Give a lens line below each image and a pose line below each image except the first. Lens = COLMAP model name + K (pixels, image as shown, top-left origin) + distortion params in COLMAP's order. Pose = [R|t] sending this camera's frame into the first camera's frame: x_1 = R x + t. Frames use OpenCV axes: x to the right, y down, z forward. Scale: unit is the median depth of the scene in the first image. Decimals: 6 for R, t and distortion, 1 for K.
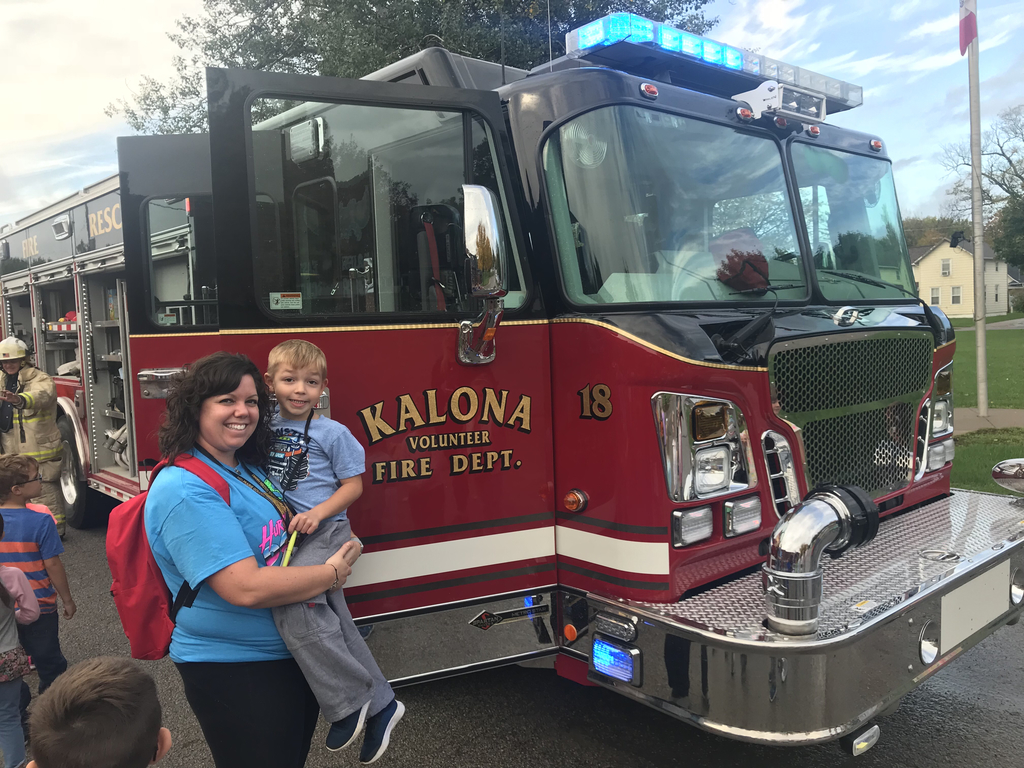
lens RADIAL K [[842.8, 0, 510.4], [0, 842.8, 380.3], [0, 0, 1]] dist [0.040832, -0.046145]
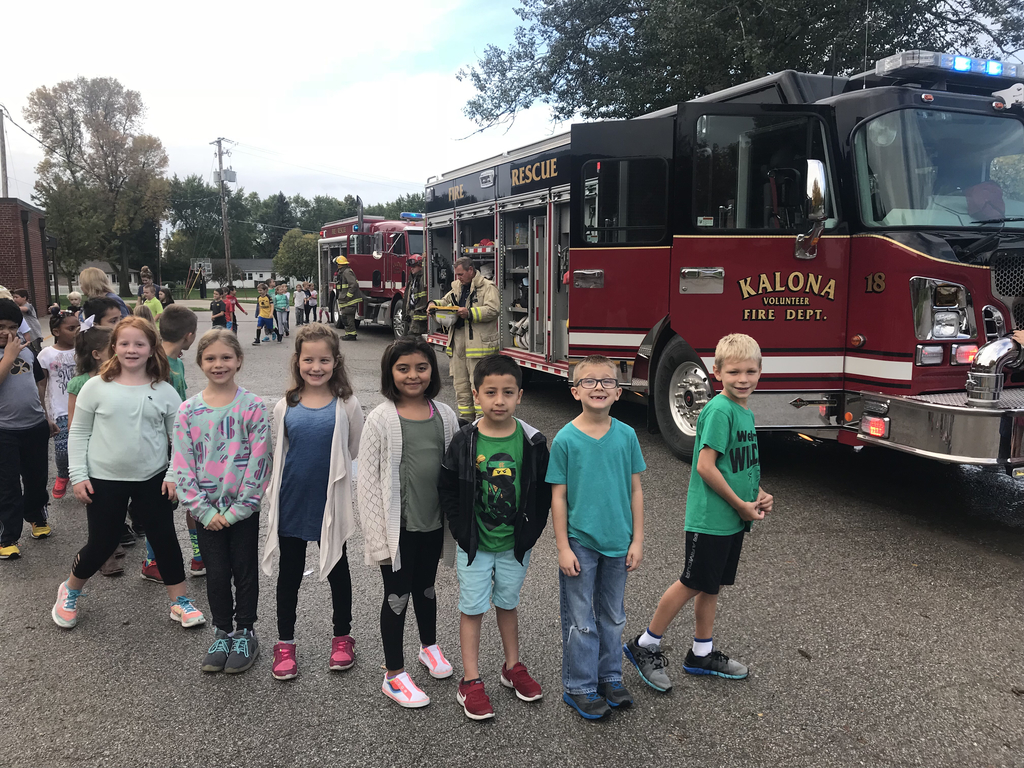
lens RADIAL K [[842.8, 0, 510.4], [0, 842.8, 380.3], [0, 0, 1]] dist [0.040832, -0.046145]
pose [[0.946912, 0.073165, -0.313056, -0.049516], [-0.053599, 0.996059, 0.070671, 0.140075], [0.316993, -0.050139, 0.947102, -0.895174]]
